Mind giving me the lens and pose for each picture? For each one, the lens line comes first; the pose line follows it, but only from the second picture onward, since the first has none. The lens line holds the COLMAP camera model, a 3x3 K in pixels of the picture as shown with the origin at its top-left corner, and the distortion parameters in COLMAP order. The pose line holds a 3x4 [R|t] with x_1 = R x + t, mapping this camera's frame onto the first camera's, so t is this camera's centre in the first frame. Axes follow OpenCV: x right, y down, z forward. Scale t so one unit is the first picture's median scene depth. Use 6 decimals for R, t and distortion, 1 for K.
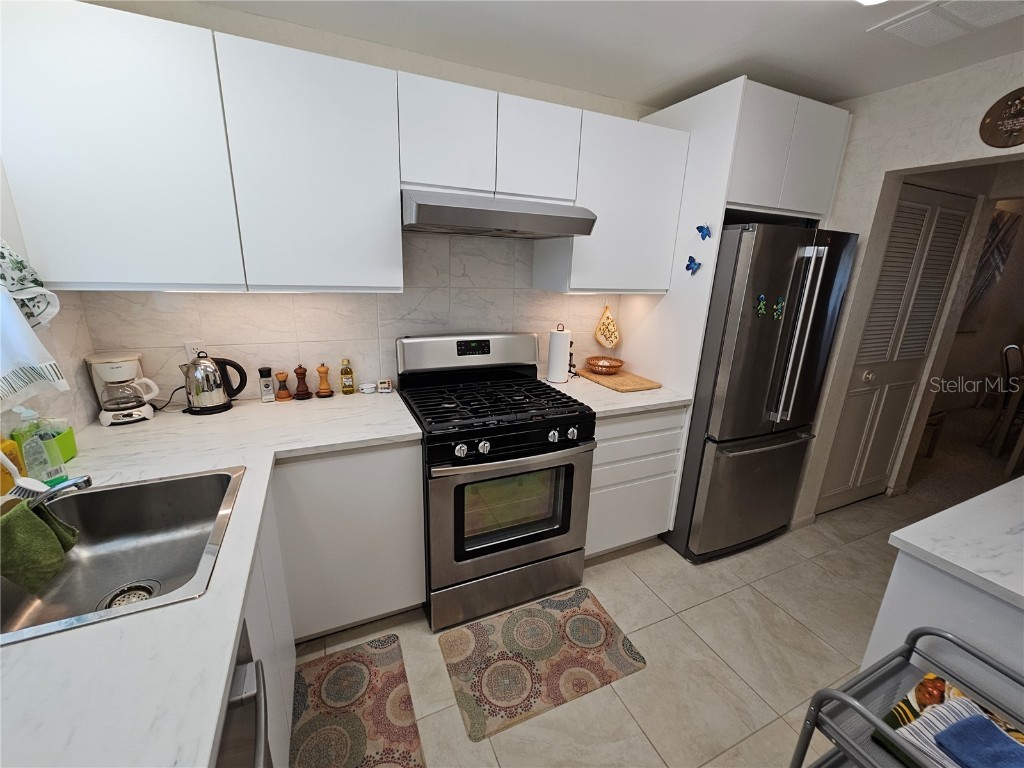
lens RADIAL K [[416.5, 0, 511.5], [0, 416.5, 378.4], [0, 0, 1]] dist [-0.003678, -0.000050]
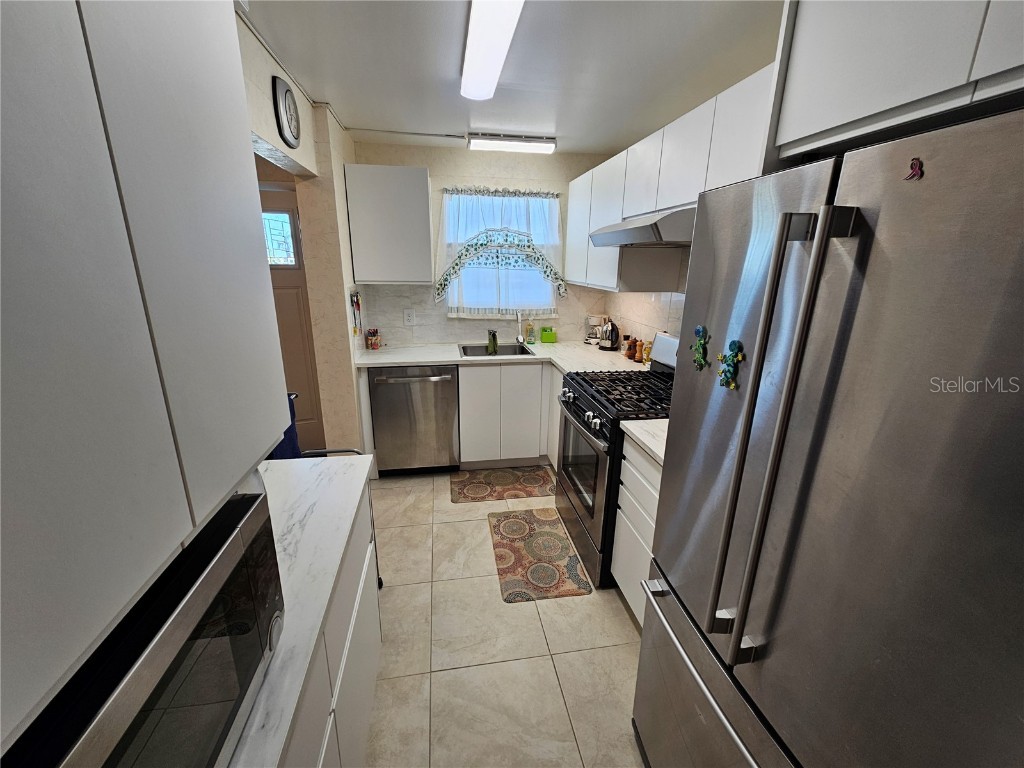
lens RADIAL K [[416.5, 0, 511.3], [0, 416.5, 387.0], [0, 0, 1]] dist [-0.003678, -0.000050]
pose [[-0.253349, 0.240878, -0.936905, 1.331816], [-0.278475, 0.909347, 0.309096, -0.258129], [0.926426, 0.339214, -0.163304, 1.030886]]
